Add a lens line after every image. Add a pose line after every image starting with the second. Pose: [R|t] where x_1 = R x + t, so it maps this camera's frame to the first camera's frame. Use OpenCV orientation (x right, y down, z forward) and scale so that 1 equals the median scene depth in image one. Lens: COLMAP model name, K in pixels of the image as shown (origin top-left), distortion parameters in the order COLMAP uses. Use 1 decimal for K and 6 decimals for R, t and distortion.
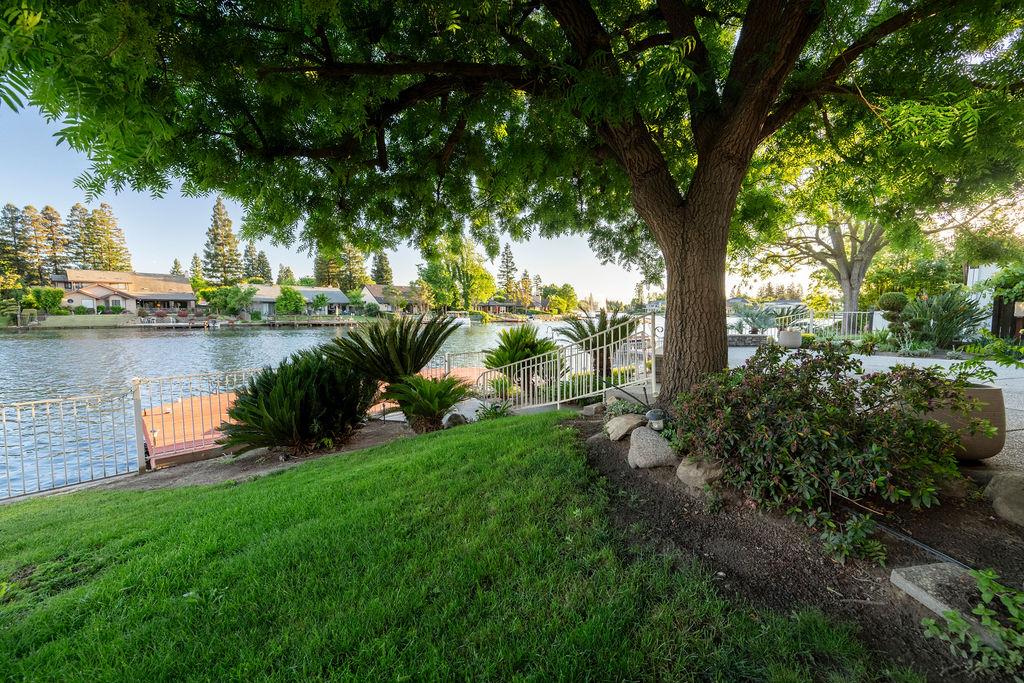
lens RADIAL K [[401.5, 0, 512.0], [0, 401.5, 341.5], [0, 0, 1]] dist [-0.000074, 0.000062]
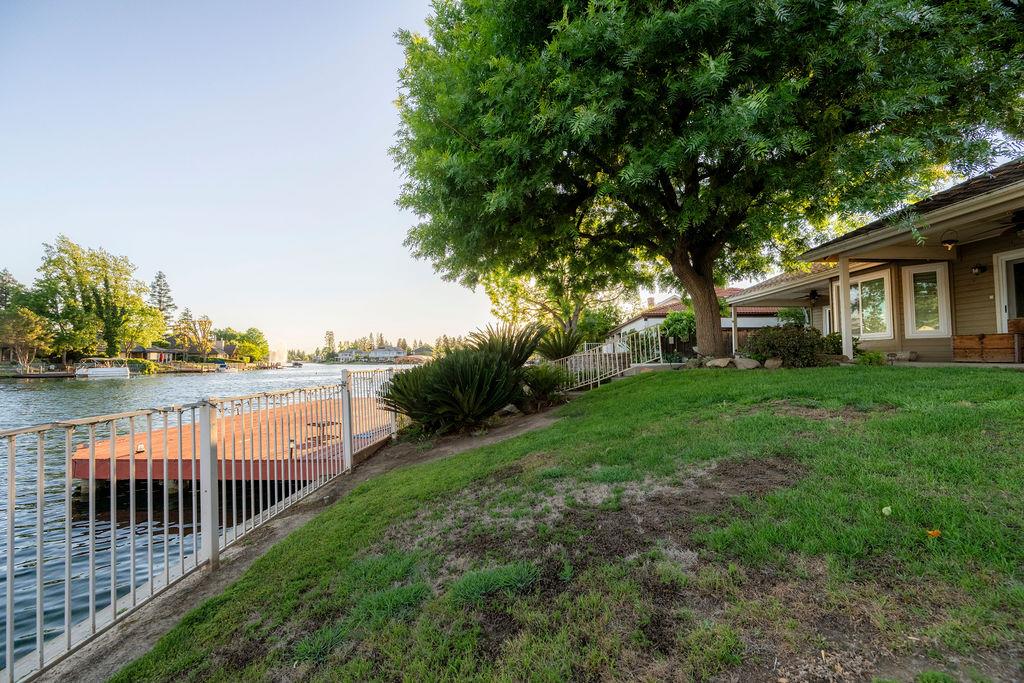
lens RADIAL K [[406.6, 0, 512.0], [0, 406.6, 341.5], [0, 0, 1]] dist [0.000126, -0.000151]
pose [[0.736133, 0.020777, 0.676518, -0.079741], [0.062851, 0.993112, -0.098889, 0.009249], [-0.673913, 0.115315, 0.729756, 0.003986]]
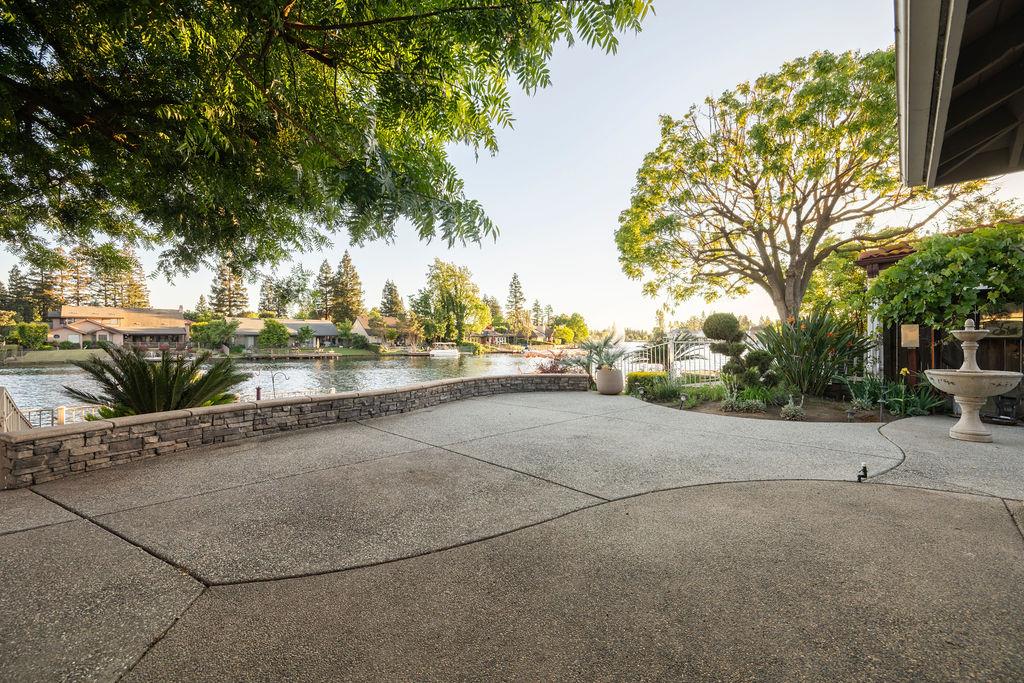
lens RADIAL K [[406.6, 0, 512.0], [0, 406.6, 341.5], [0, 0, 1]] dist [0.000126, -0.000151]
pose [[0.998382, -0.010325, -0.055924, 0.066860], [0.006041, 0.997072, -0.076224, -0.002044], [0.056547, 0.075762, 0.995521, 0.030489]]
